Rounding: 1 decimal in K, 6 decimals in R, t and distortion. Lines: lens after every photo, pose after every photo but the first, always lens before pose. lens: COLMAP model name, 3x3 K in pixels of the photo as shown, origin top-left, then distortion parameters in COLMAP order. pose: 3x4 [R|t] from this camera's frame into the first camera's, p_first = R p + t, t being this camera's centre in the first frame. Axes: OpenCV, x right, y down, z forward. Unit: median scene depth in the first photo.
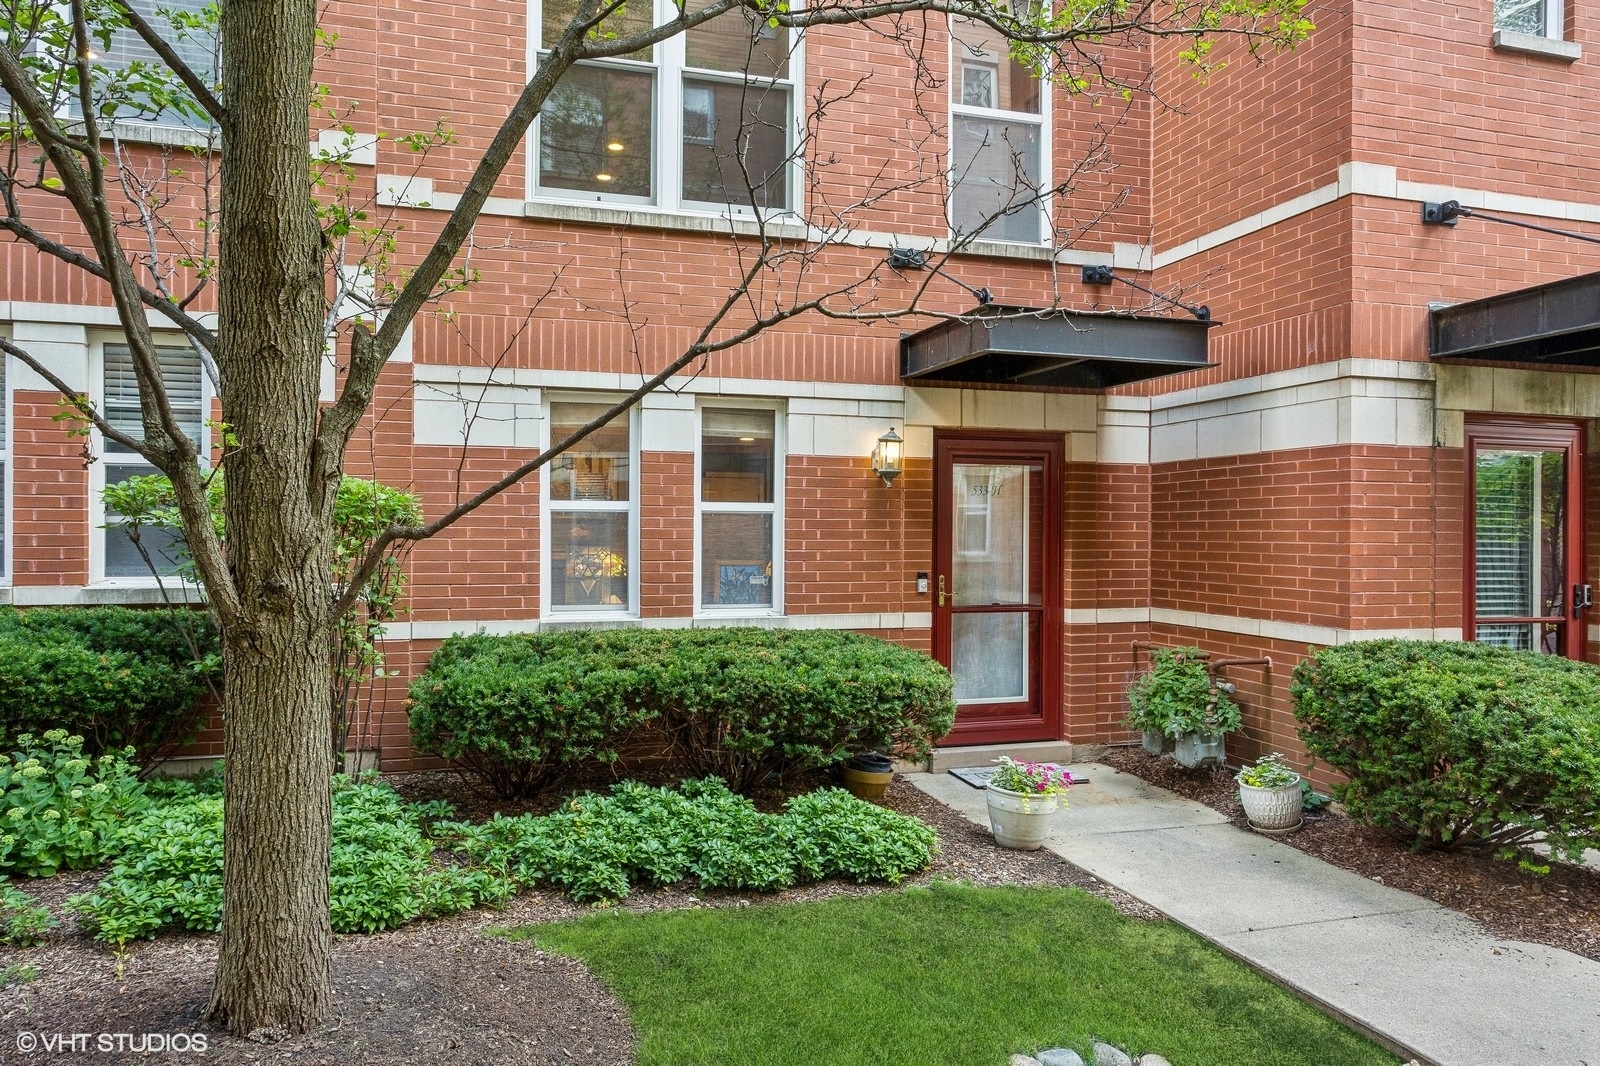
lens RADIAL K [[1127.1, 0, 794.9], [0, 1127.1, 530.2], [0, 0, 1]] dist [0.005174, 0.003568]
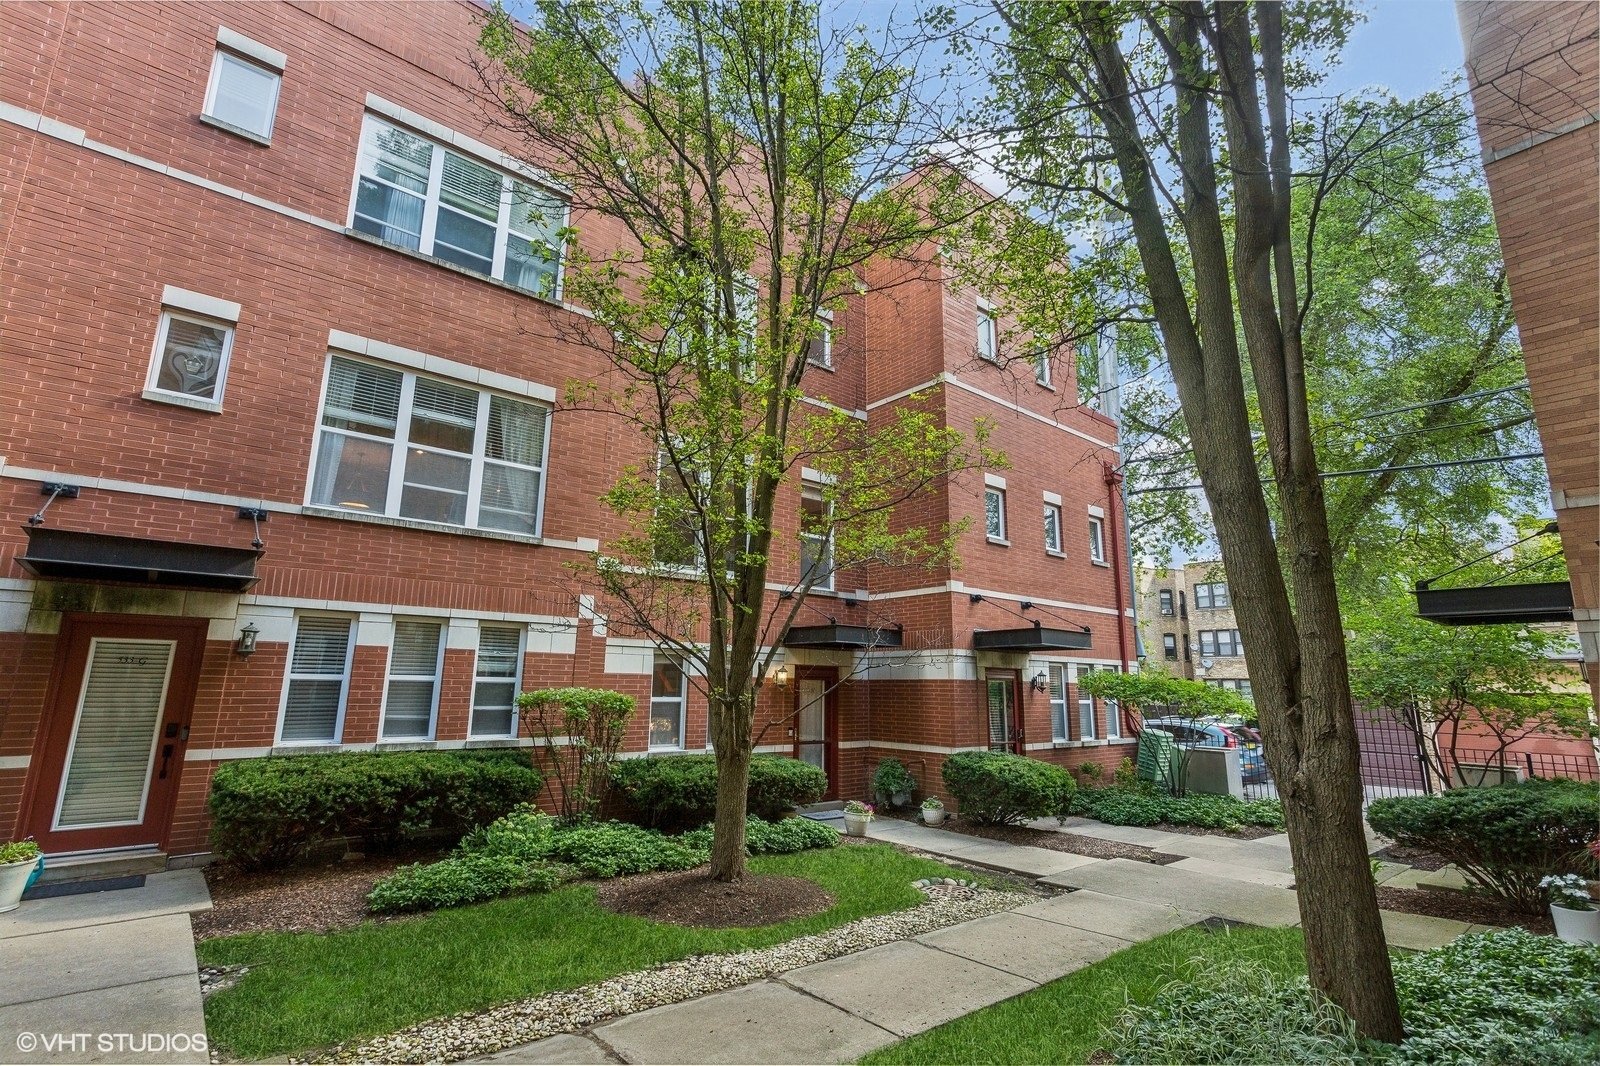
lens RADIAL K [[763.8, 0, 805.2], [0, 763.8, 531.1], [0, 0, 1]] dist [-0.000728, 0.001932]
pose [[0.916653, 0.088085, 0.389857, -0.591740], [-0.009137, 0.979776, -0.199889, -0.051937], [-0.399579, 0.179667, 0.898919, -0.600895]]
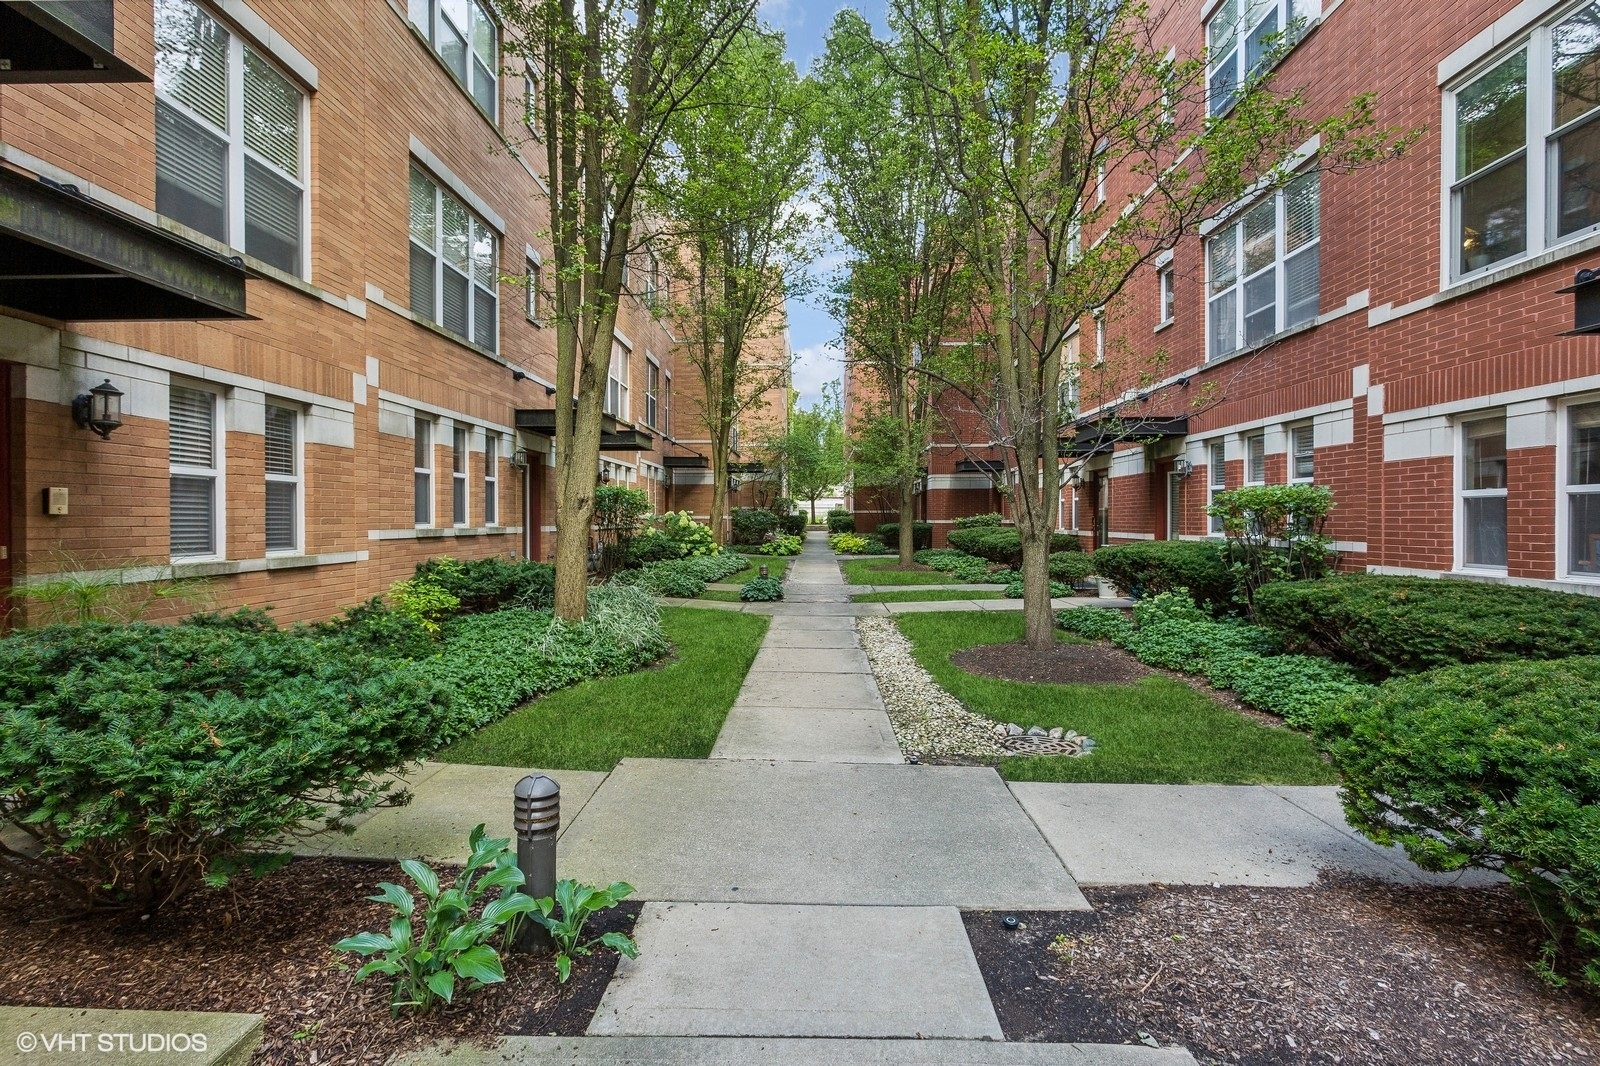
lens RADIAL K [[763.8, 0, 797.8], [0, 763.8, 526.3], [0, 0, 1]] dist [-0.000728, 0.001932]
pose [[-0.321716, 0.008196, -0.946801, 1.040333], [0.011011, 0.999927, 0.004915, 0.006150], [0.946772, -0.008844, -0.321783, 0.530083]]
